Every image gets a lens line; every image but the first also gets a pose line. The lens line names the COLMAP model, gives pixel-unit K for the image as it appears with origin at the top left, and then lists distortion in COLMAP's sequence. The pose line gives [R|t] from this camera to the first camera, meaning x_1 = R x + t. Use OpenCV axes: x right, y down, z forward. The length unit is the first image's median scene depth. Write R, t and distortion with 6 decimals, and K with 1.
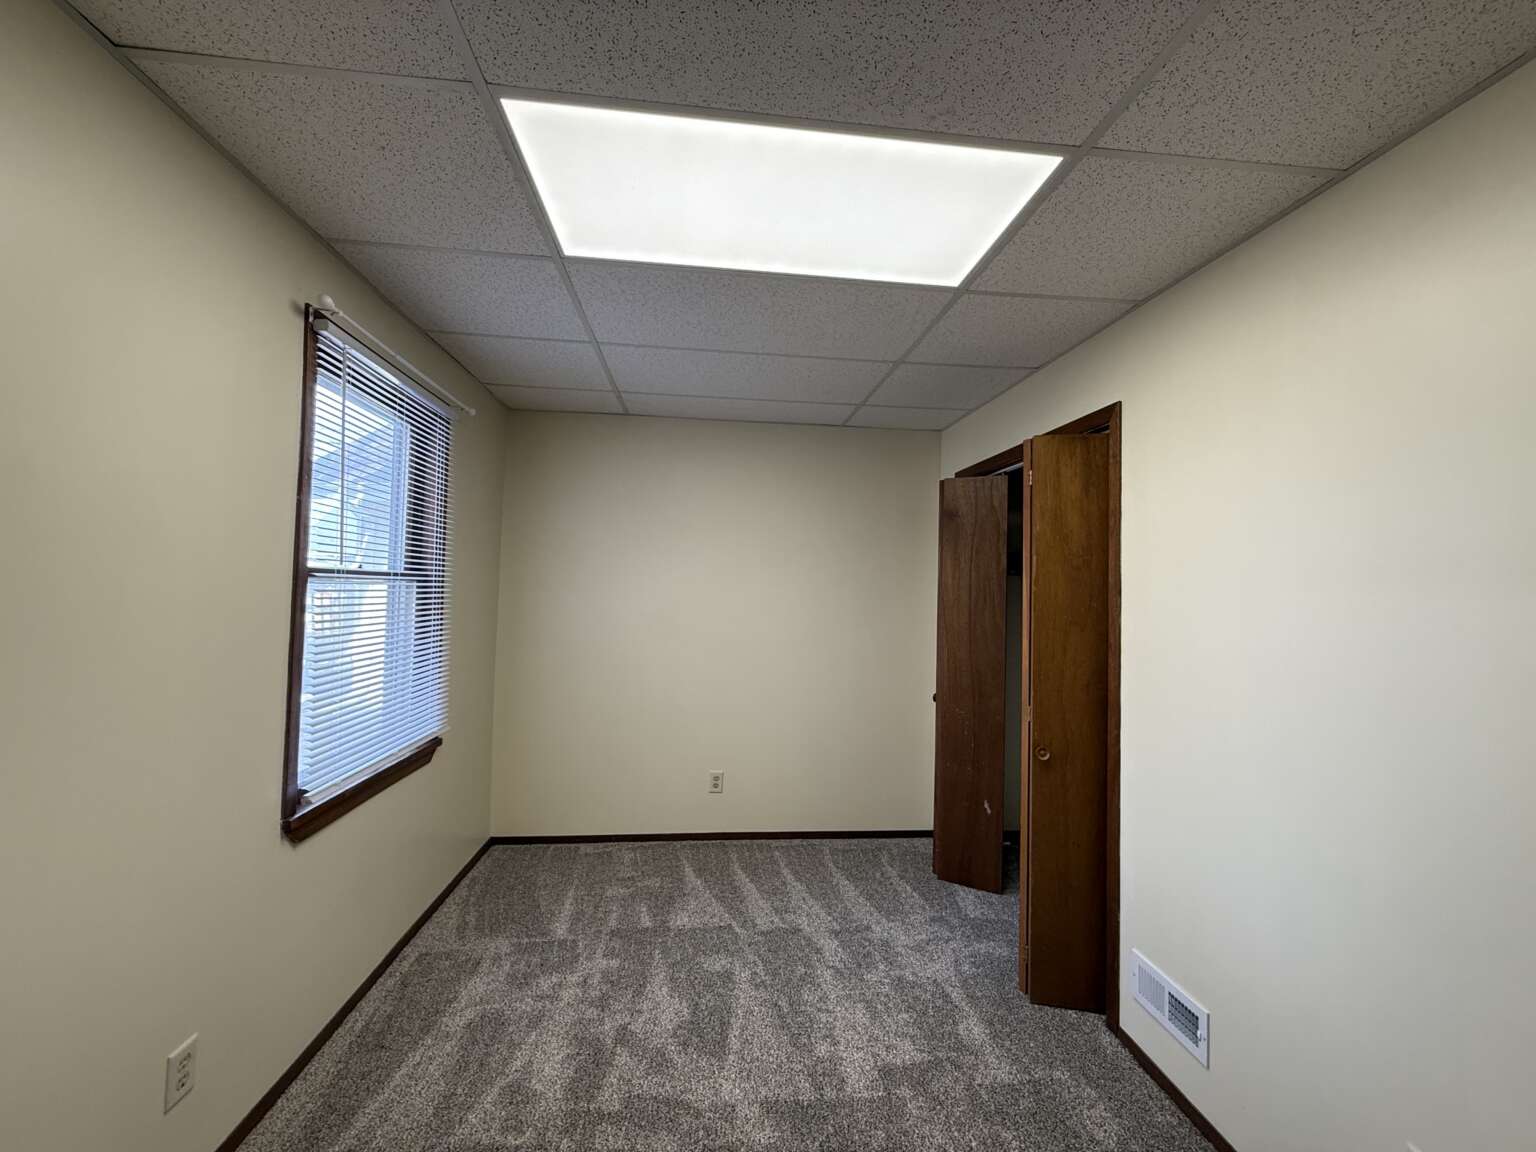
lens RADIAL K [[612.8, 0, 768.9], [0, 612.8, 575.0], [0, 0, 1]] dist [-0.000719, 0.000536]
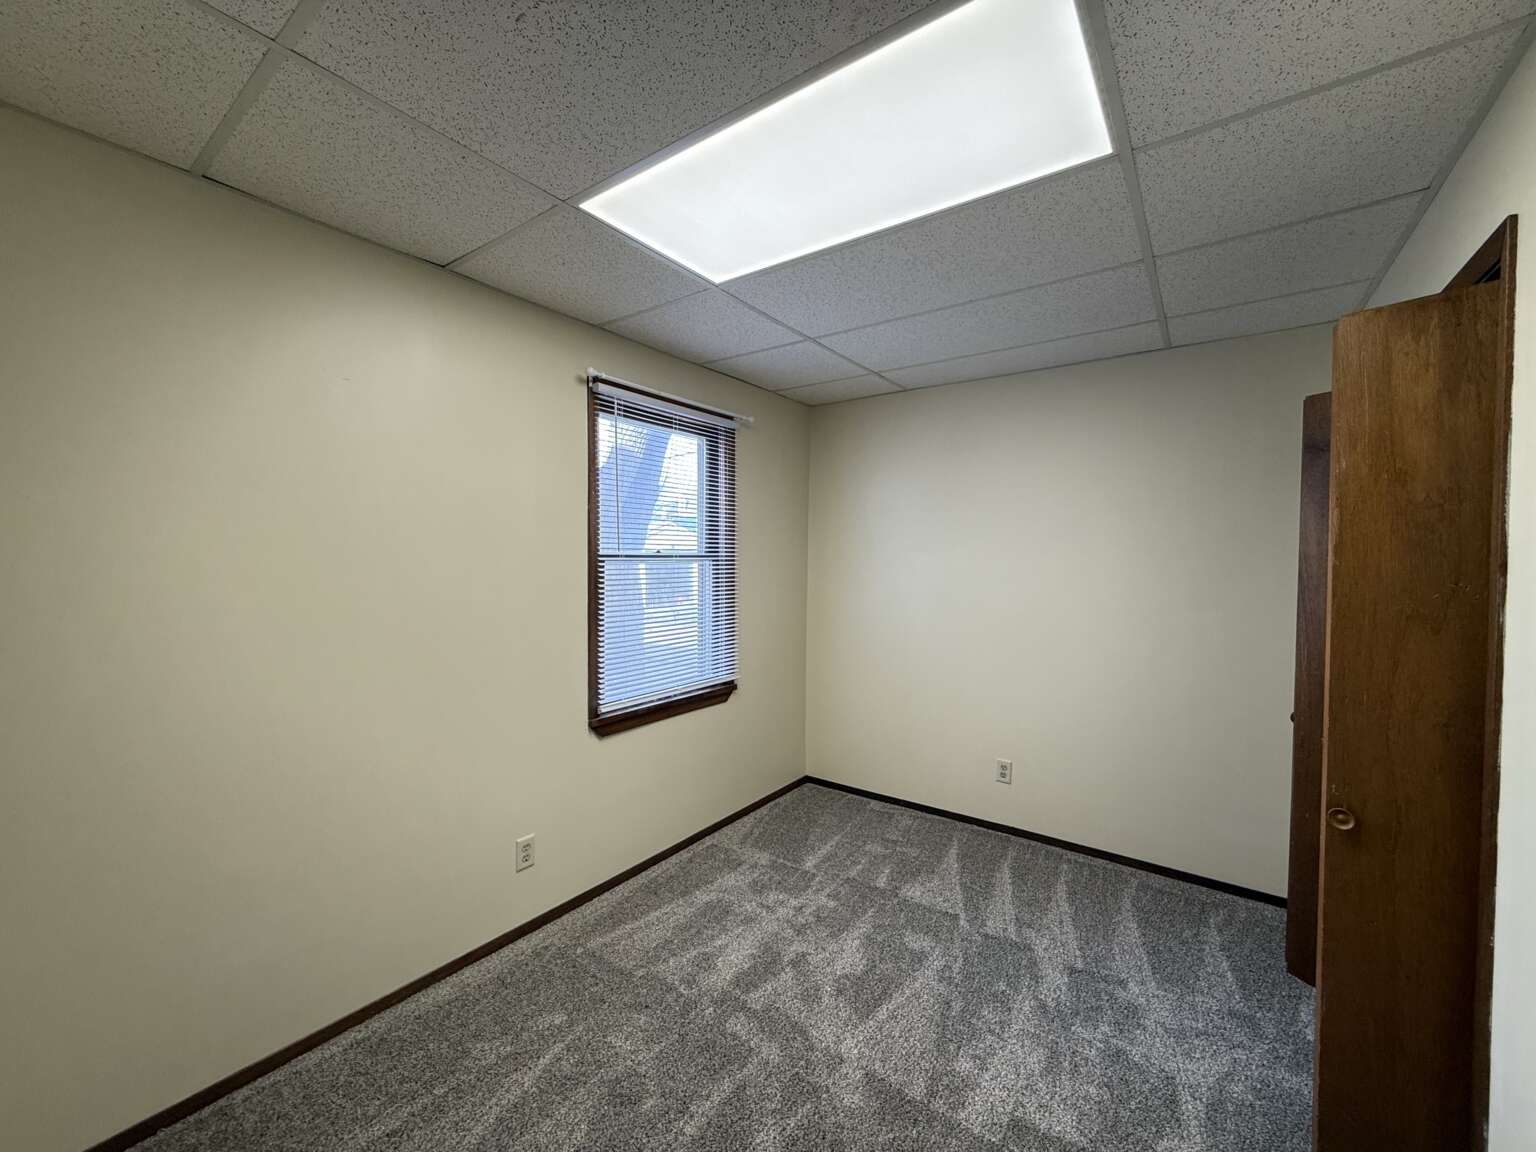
lens RADIAL K [[612.8, 0, 760.5], [0, 612.8, 575.9], [0, 0, 1]] dist [-0.000719, 0.000536]
pose [[0.742516, 0.003874, -0.669817, 0.413751], [0.028007, 0.998929, 0.036825, -0.002844], [0.669242, -0.046102, 0.741613, 0.128104]]
